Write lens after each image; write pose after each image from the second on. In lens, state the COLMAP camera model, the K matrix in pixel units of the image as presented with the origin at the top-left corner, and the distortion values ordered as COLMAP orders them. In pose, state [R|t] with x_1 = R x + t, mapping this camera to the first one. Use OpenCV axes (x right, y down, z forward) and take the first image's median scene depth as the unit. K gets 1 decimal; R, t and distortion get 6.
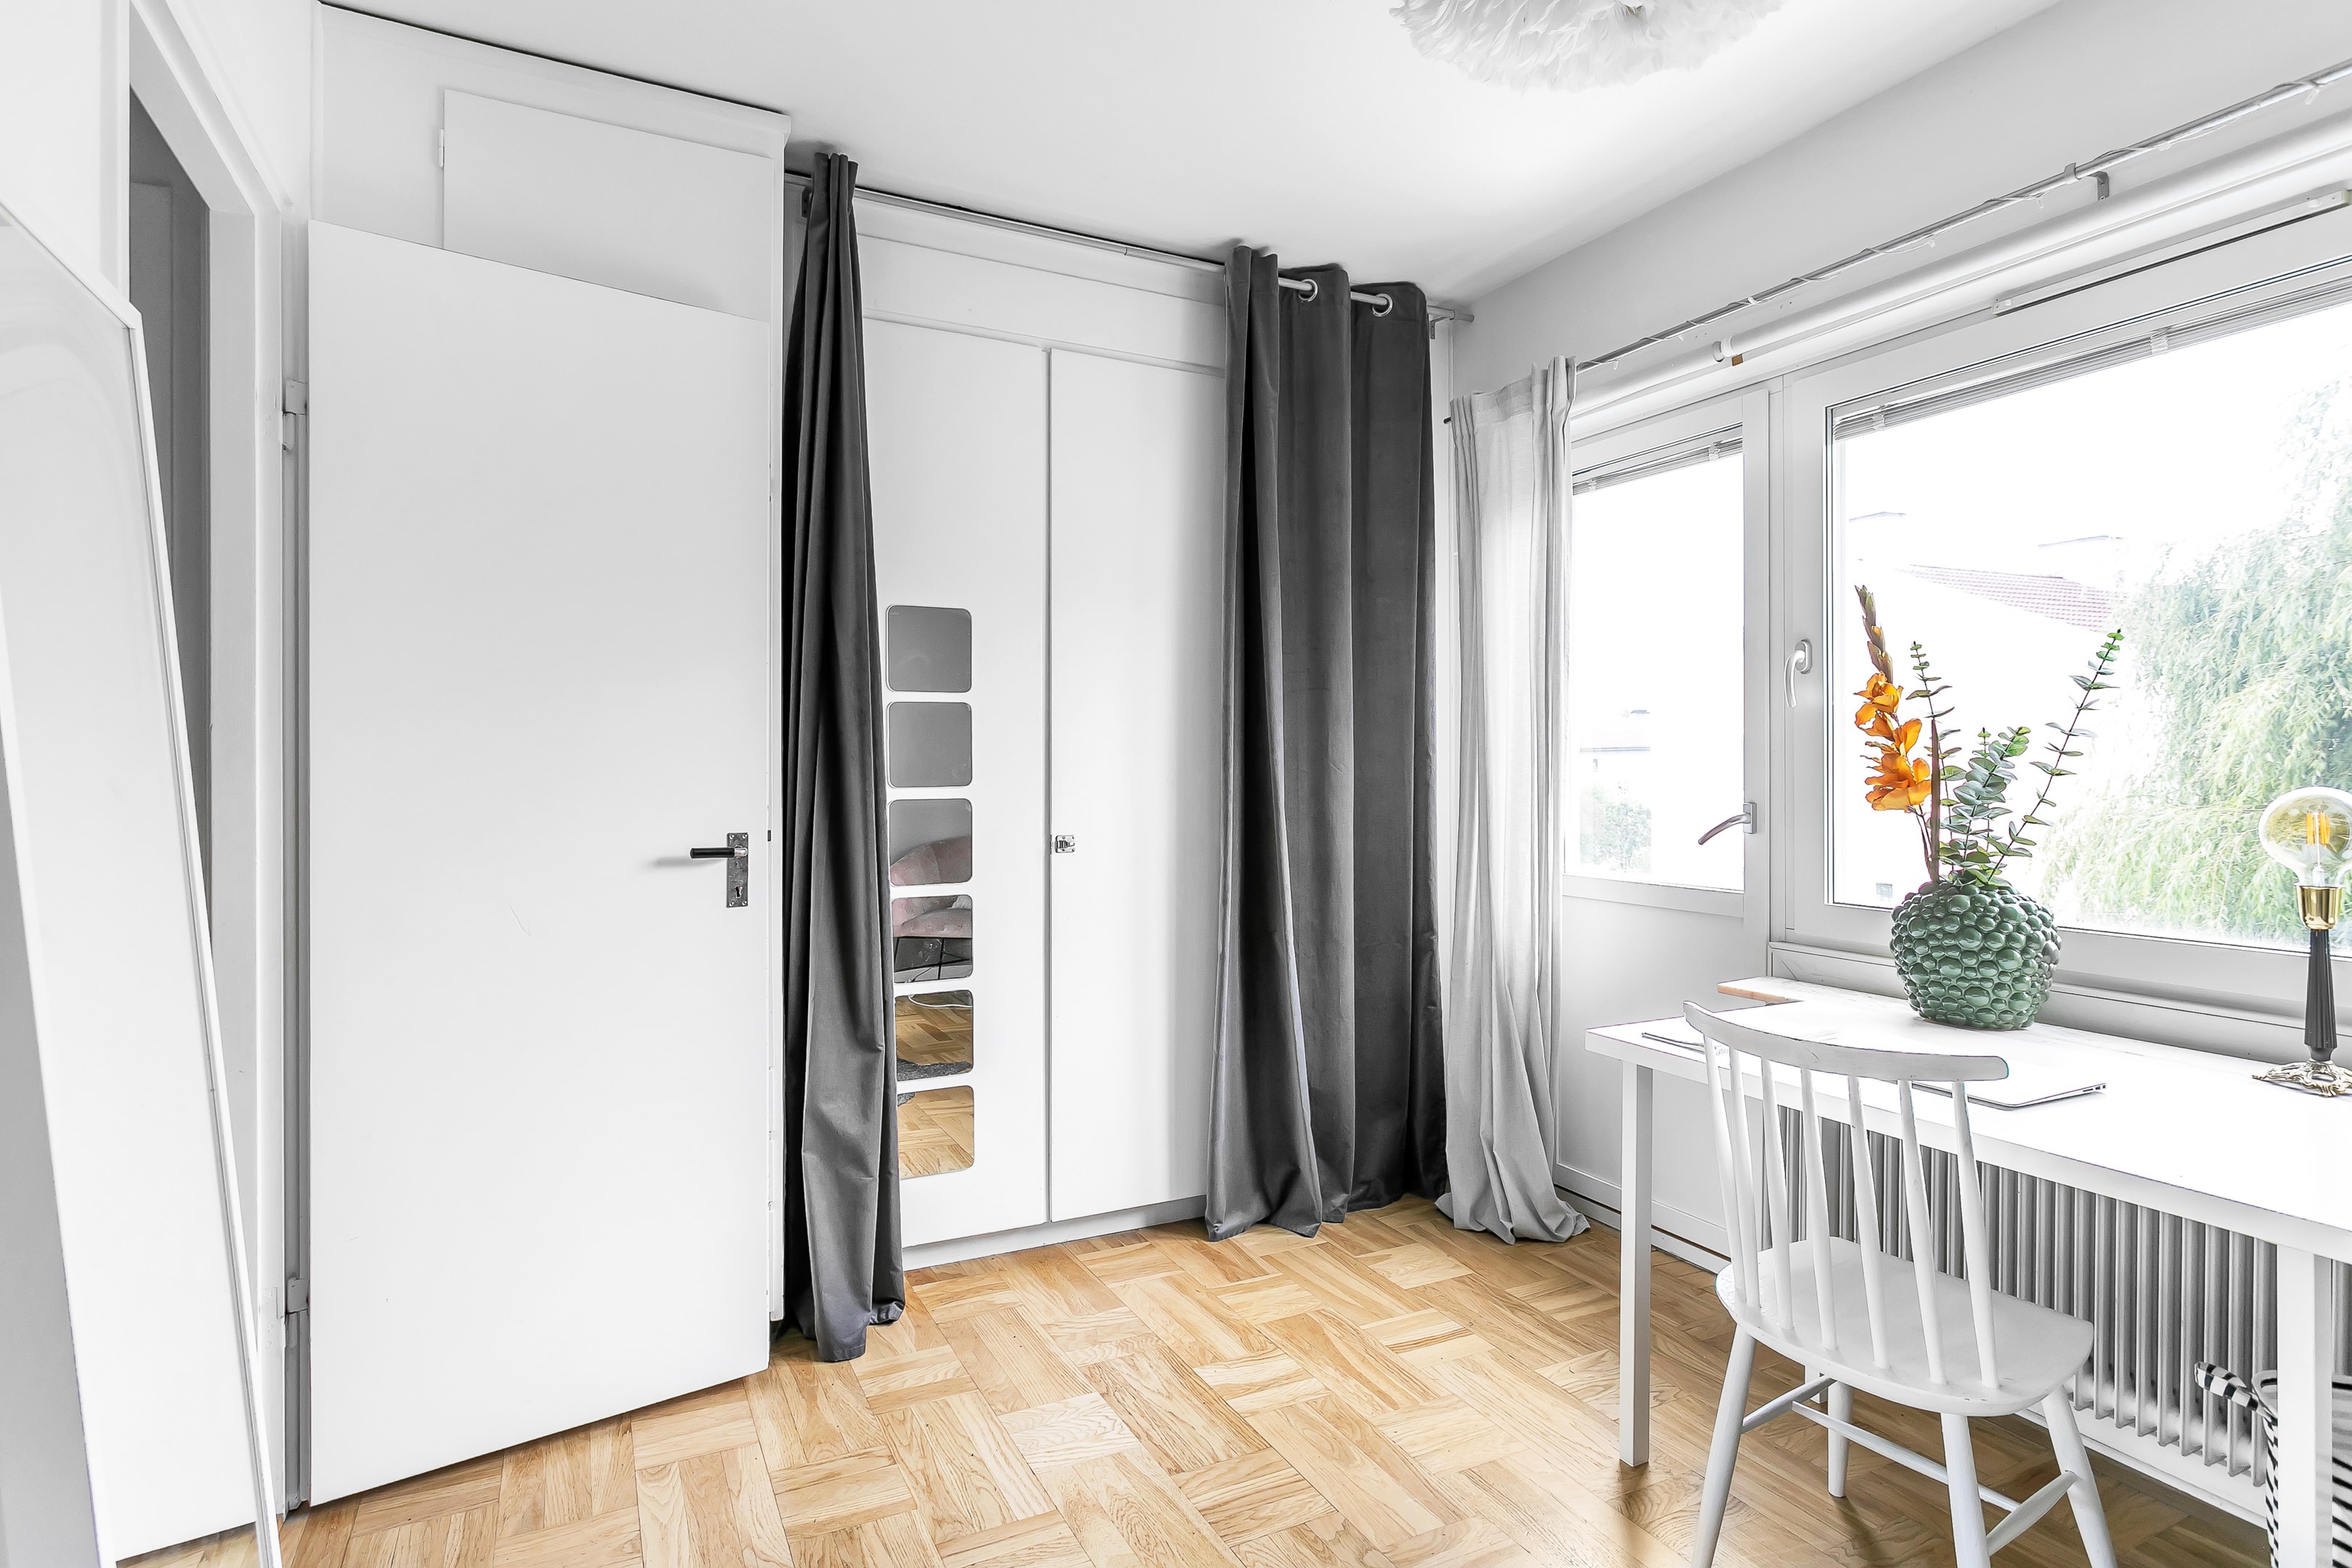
lens RADIAL K [[1236.0, 0, 1176.0], [0, 1236.0, 784.0], [0, 0, 1]] dist [0.043364, 0.000347]
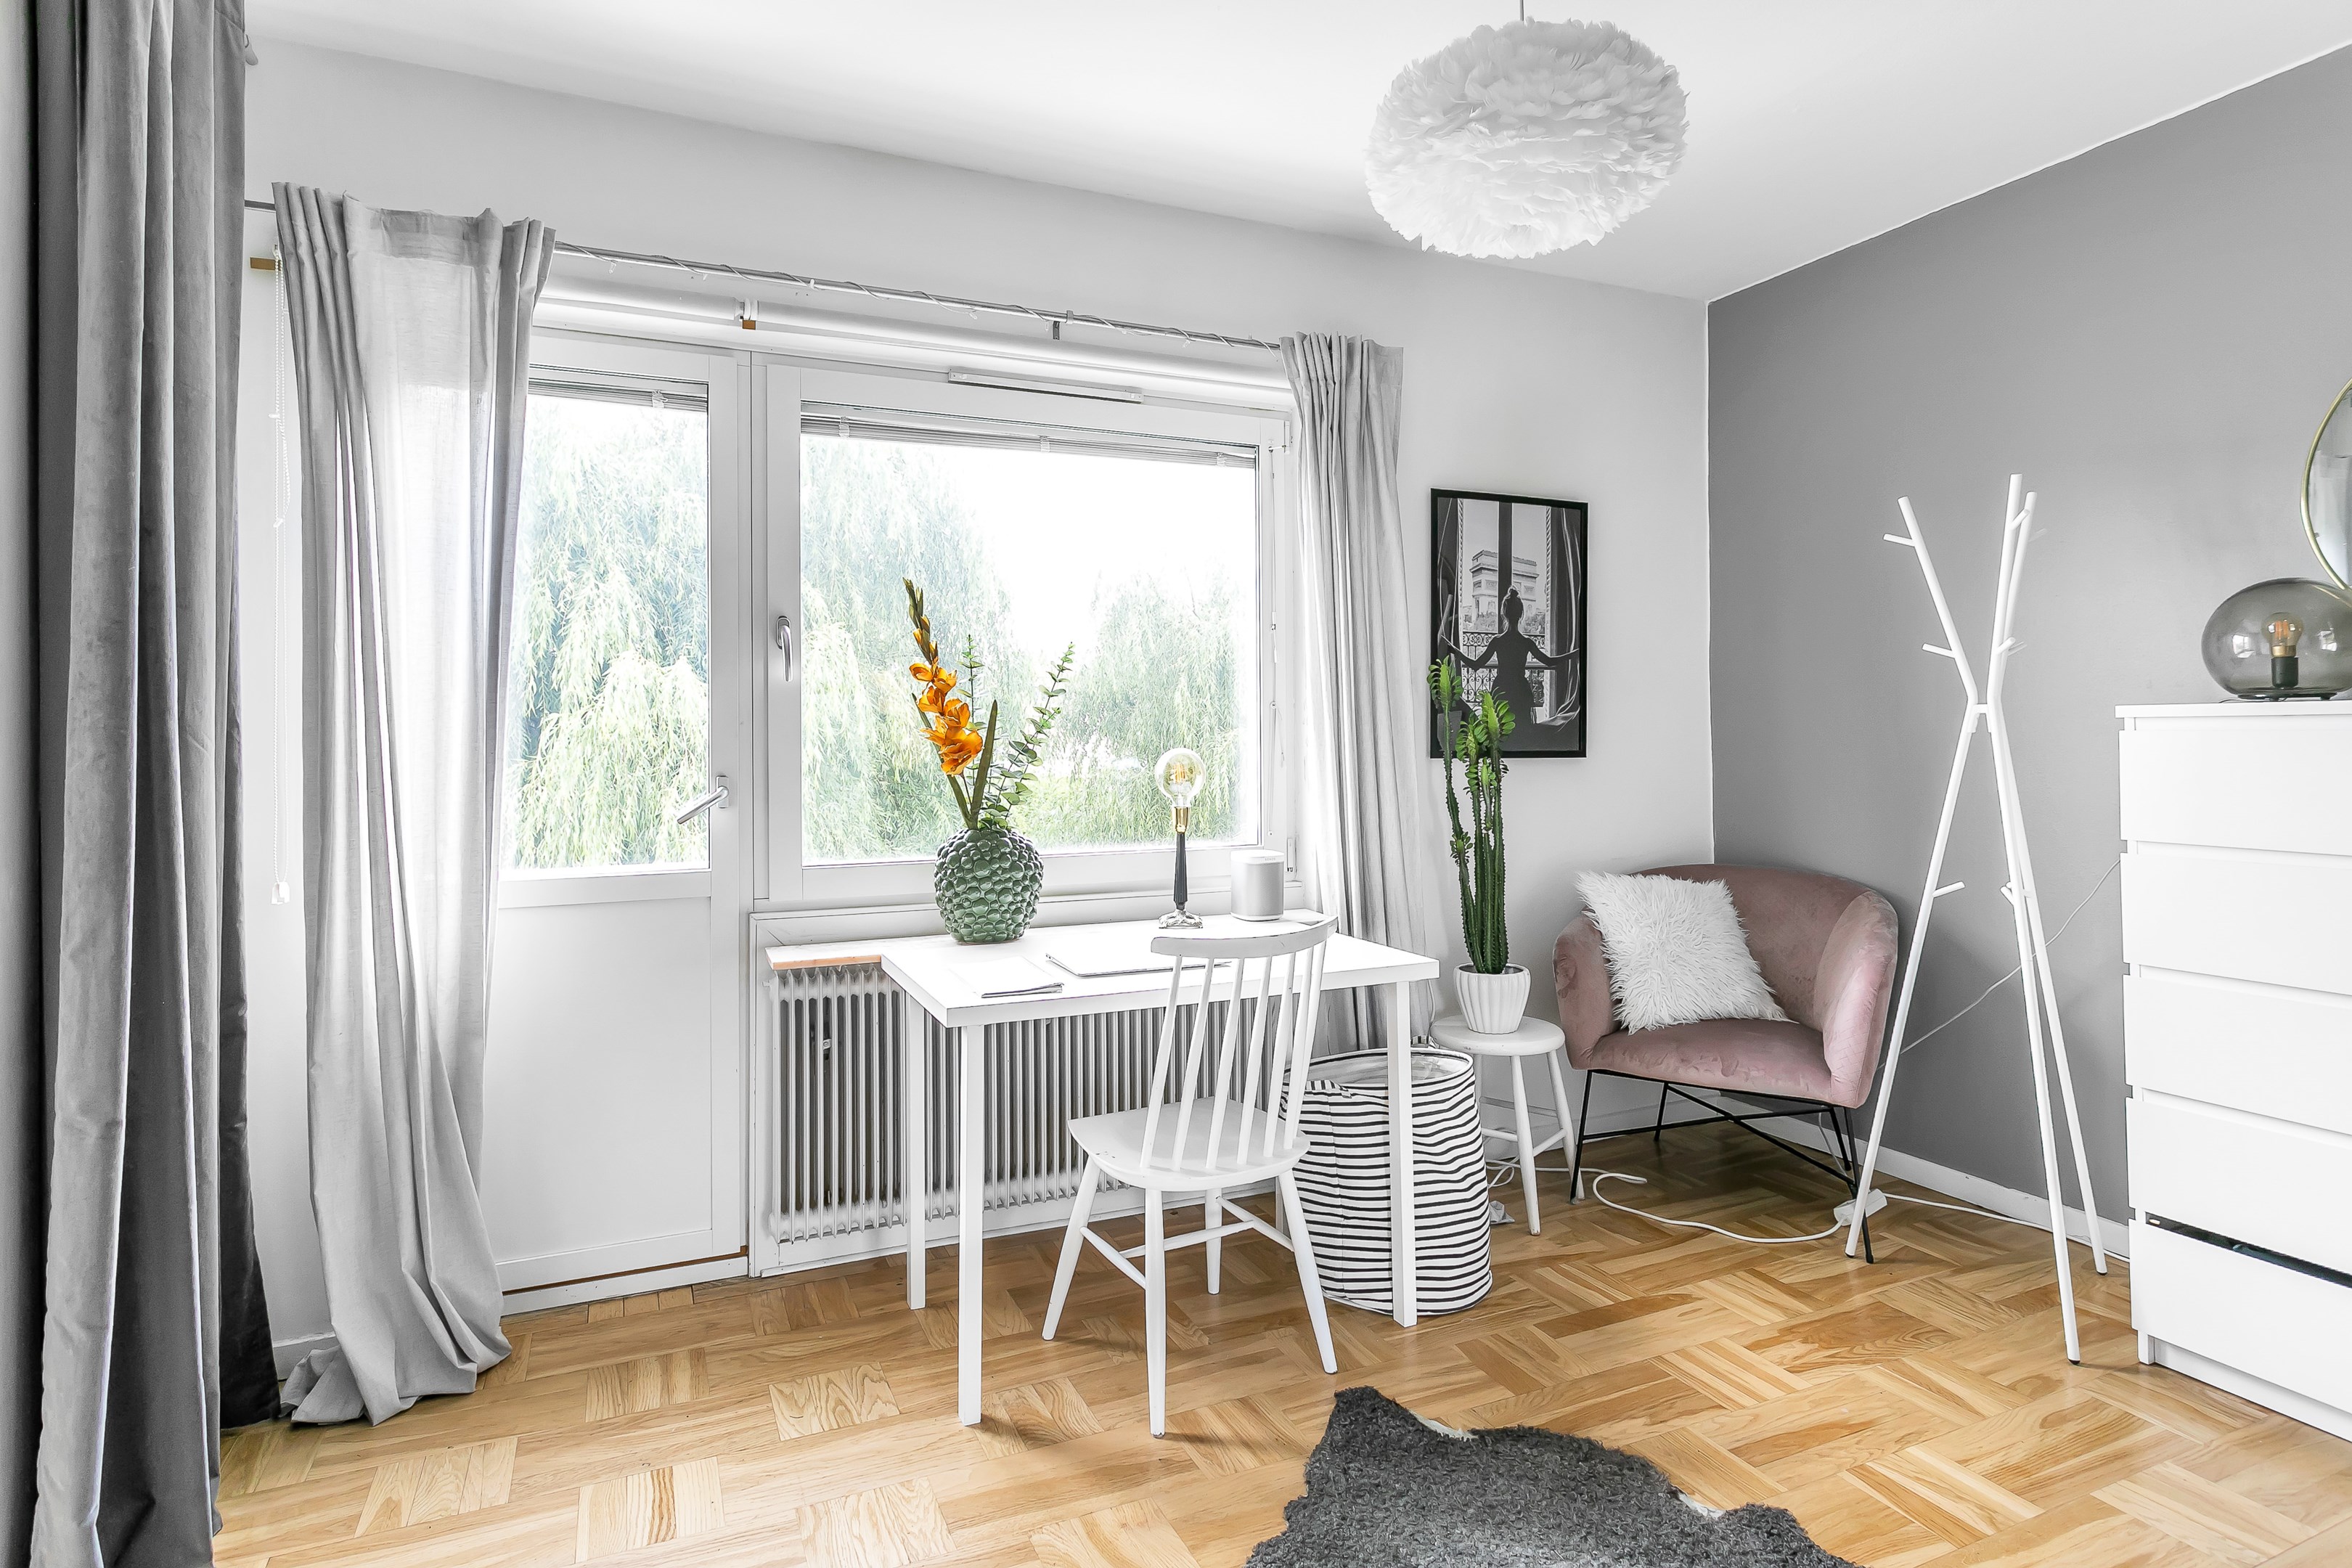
lens RADIAL K [[1255.0, 0, 1177.2], [0, 1255.0, 733.8], [0, 0, 1]] dist [-0.000527, 0.000882]
pose [[0.042959, 0.003479, 0.999071, -0.593973], [0.020235, 0.999786, -0.004351, -0.007456], [-0.998872, 0.020403, 0.042880, 0.719619]]
